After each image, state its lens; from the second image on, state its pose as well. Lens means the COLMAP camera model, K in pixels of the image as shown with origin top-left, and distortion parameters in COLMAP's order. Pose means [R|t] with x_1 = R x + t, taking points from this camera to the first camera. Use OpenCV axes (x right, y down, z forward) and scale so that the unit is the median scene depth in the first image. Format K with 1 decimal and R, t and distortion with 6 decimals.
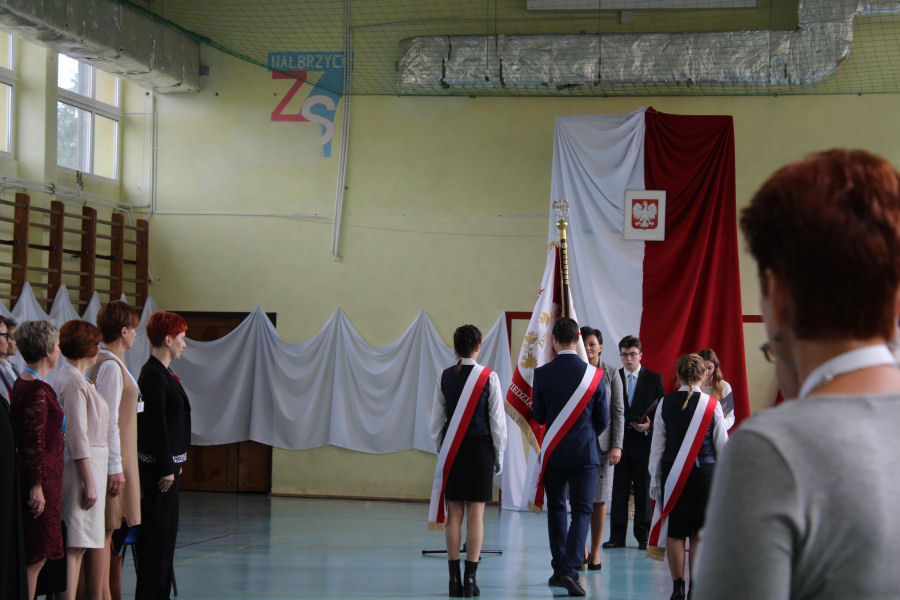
lens RADIAL K [[2255.6, 0, 448.7], [0, 2255.6, 298.1], [0, 0, 1]] dist [0.133728, 0.000000]
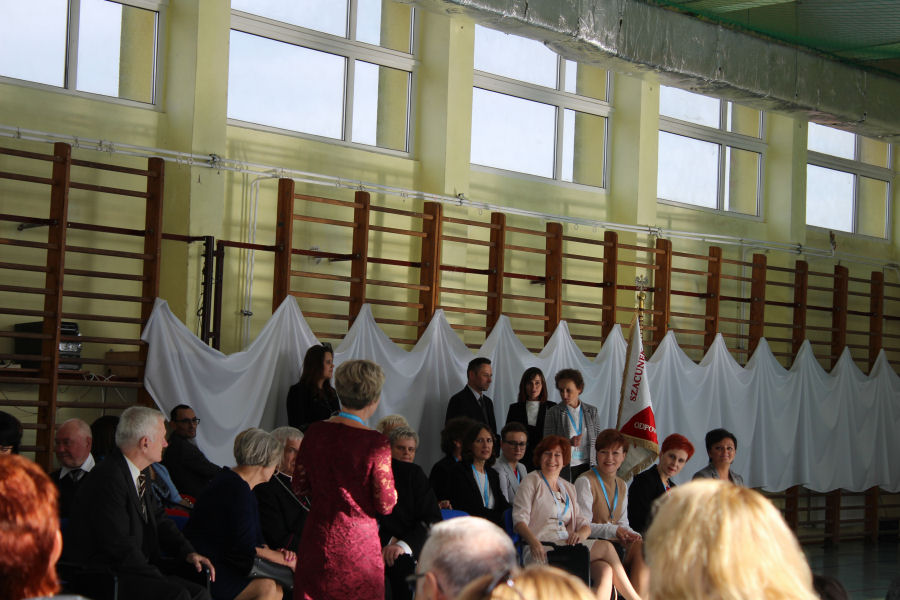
lens RADIAL K [[2255.6, 0, 450.7], [0, 2255.6, 295.9], [0, 0, 1]] dist [0.133728, 0.000000]
pose [[0.896530, -0.007579, -0.442918, 0.146608], [-0.004426, 0.999650, -0.026065, 0.001794], [0.442961, 0.025329, 0.896183, -0.016046]]
